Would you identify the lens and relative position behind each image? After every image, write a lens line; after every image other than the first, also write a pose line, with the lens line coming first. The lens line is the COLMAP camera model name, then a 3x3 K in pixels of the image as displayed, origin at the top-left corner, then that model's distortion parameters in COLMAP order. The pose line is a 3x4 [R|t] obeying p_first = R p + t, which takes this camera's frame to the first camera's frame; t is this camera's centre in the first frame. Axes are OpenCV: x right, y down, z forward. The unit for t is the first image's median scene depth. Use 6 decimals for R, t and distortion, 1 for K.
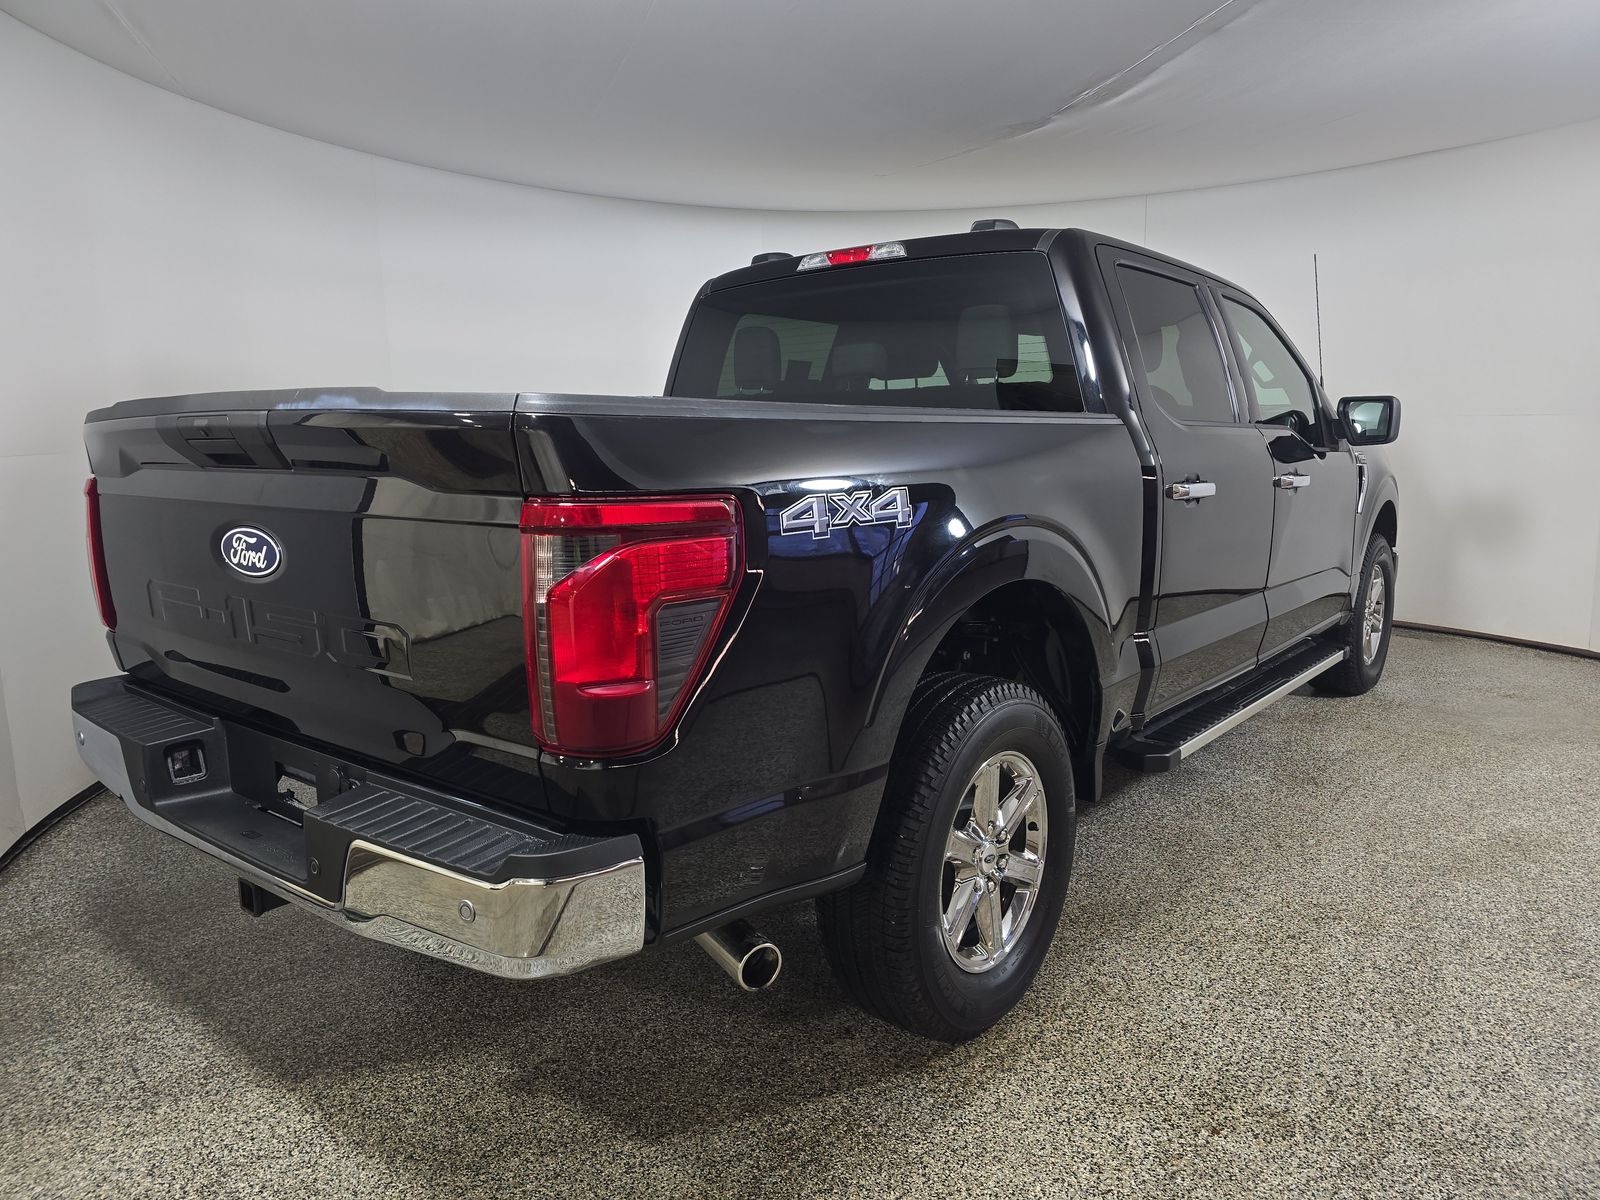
lens RADIAL K [[1069.3, 0, 800.0], [0, 1069.3, 600.0], [0, 0, 1]] dist [0.039027, 0.001260]
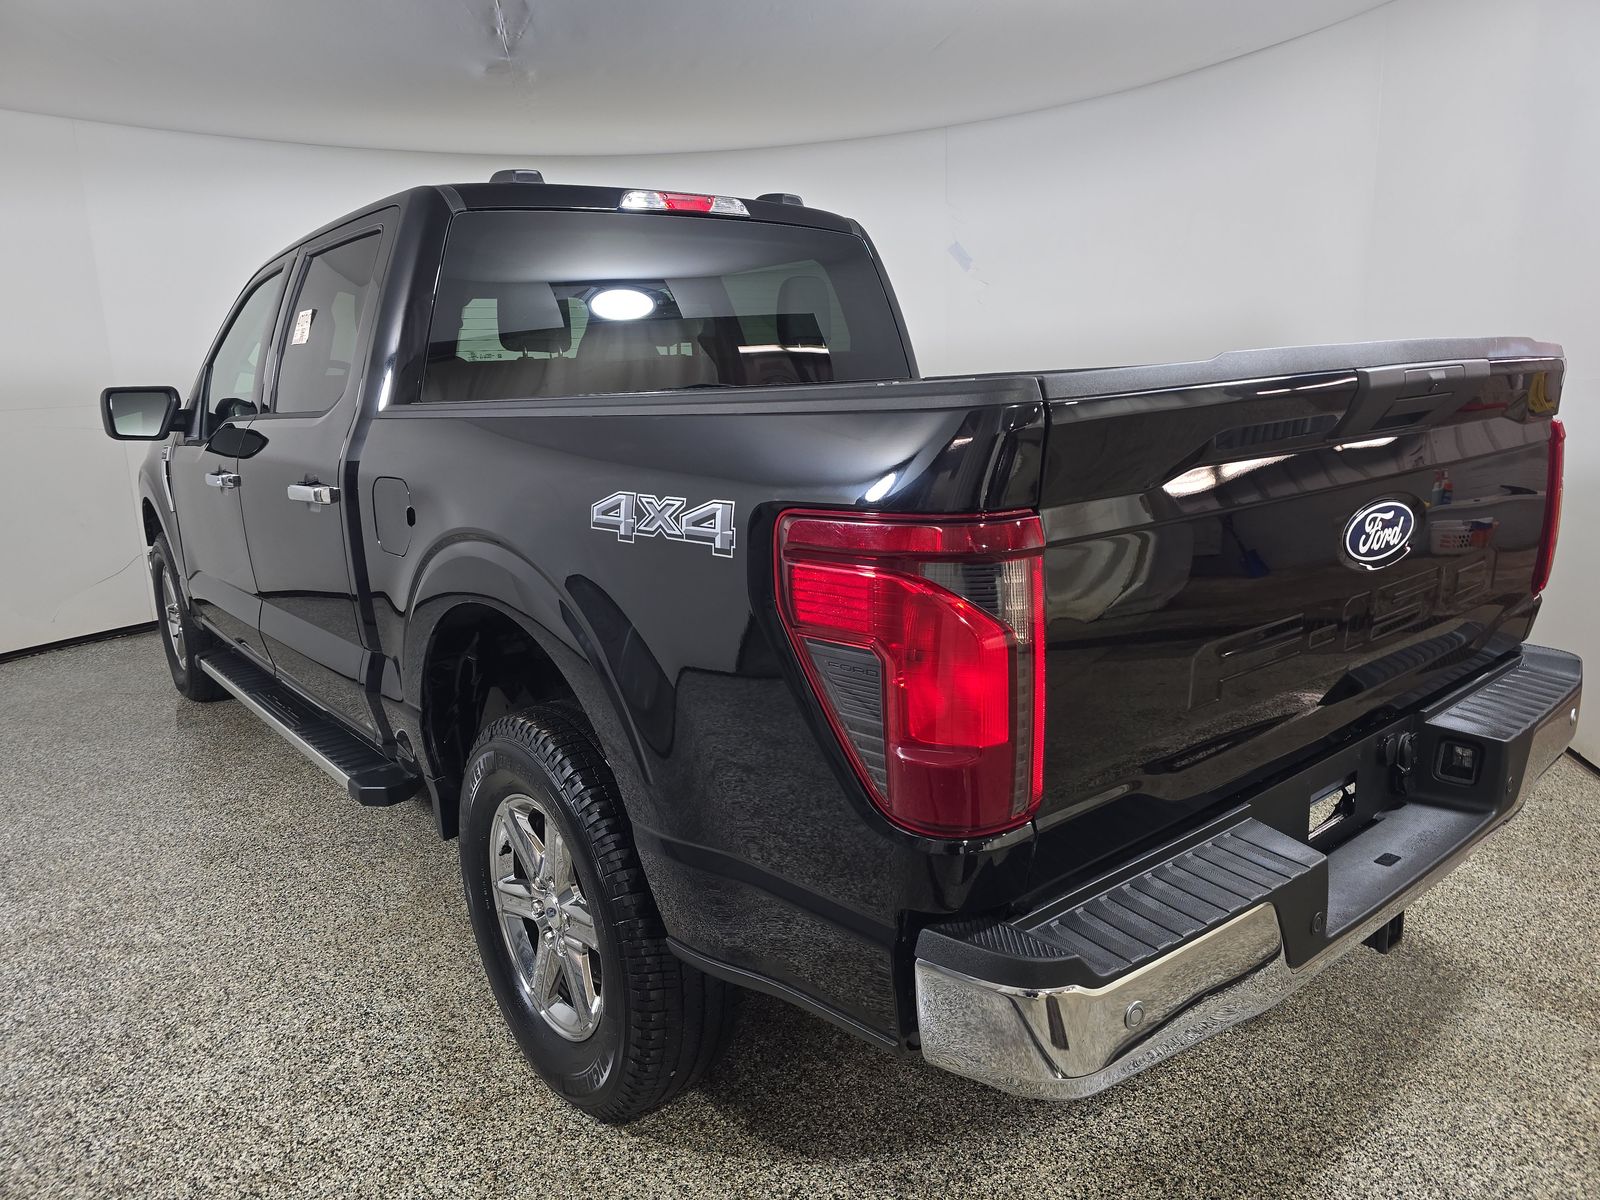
lens RADIAL K [[1069.3, 0, 800.0], [0, 1069.3, 600.0], [0, 0, 1]] dist [0.039027, 0.001260]
pose [[0.203593, -0.201731, 0.958047, -1.391681], [0.190128, 0.968060, 0.163436, -0.212100], [-0.960417, 0.148878, 0.235445, 1.221863]]
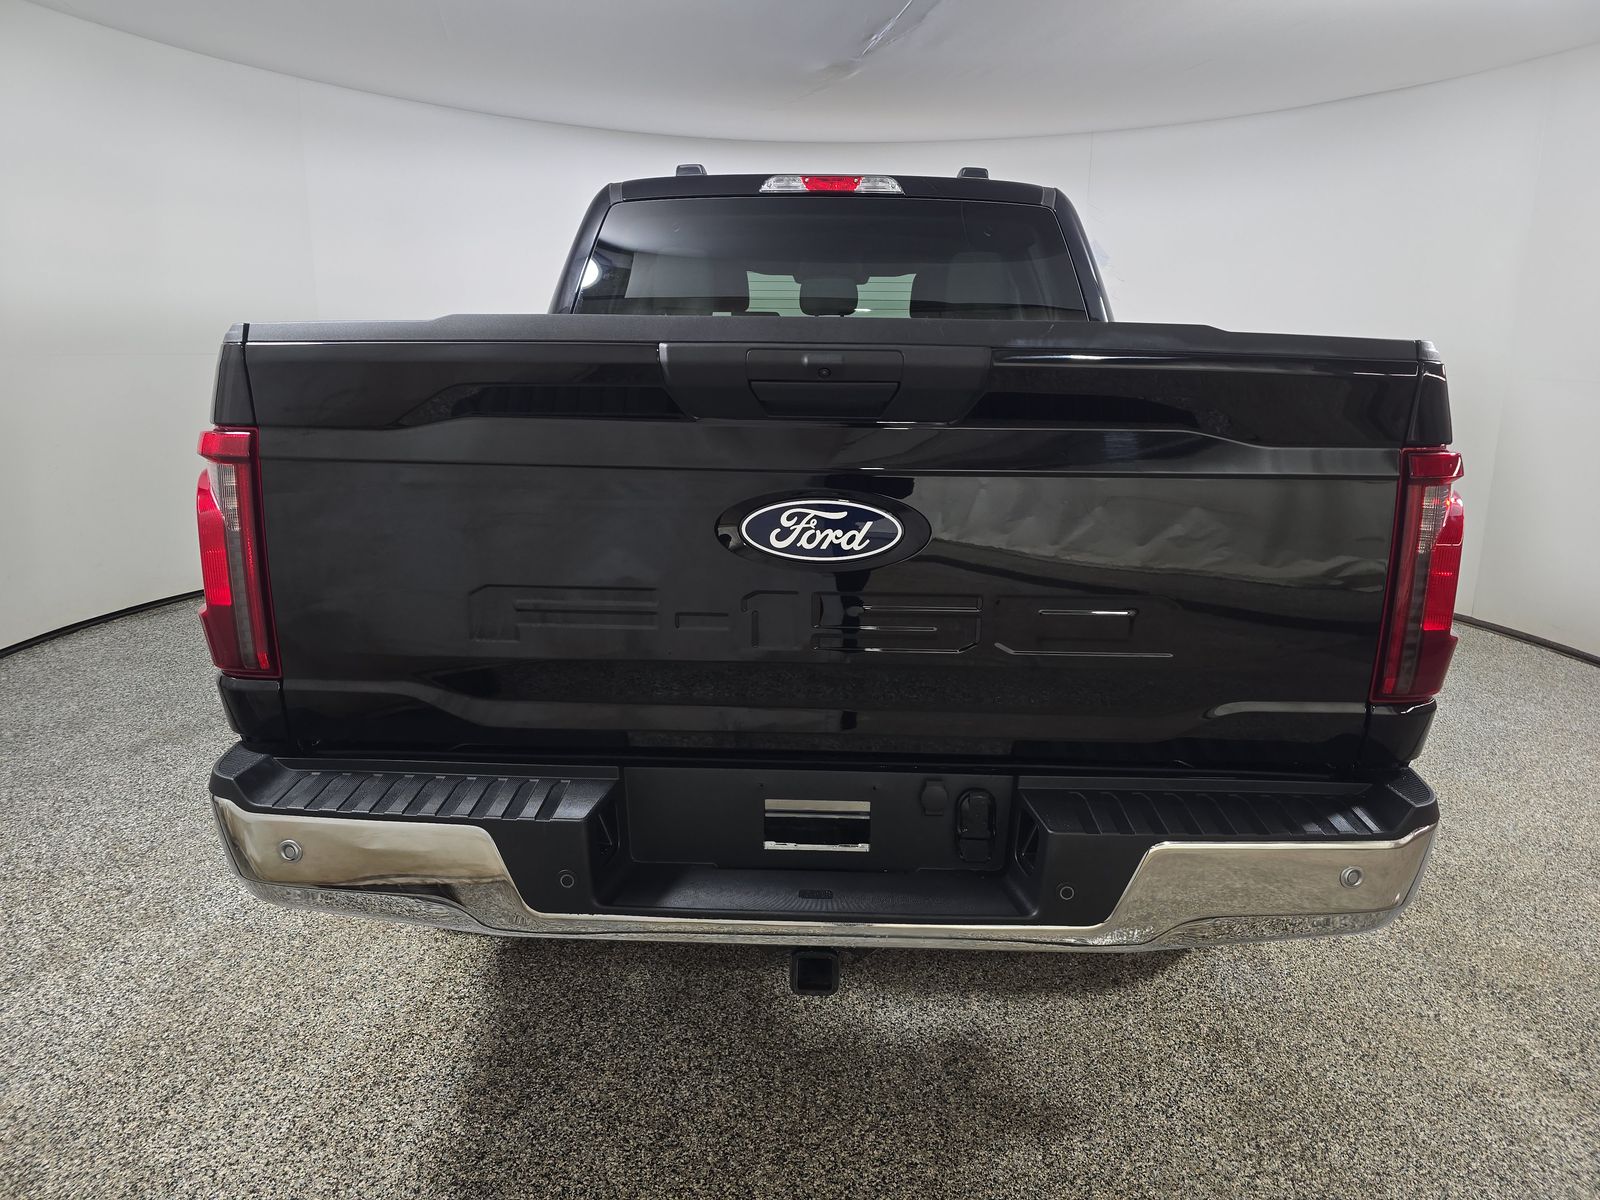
lens RADIAL K [[1069.3, 0, 800.0], [0, 1069.3, 600.0], [0, 0, 1]] dist [0.039027, 0.001260]
pose [[0.791980, -0.109244, 0.600694, -0.961363], [0.071496, 0.993687, 0.086451, -0.061259], [-0.606346, -0.025520, 0.794791, 0.403754]]
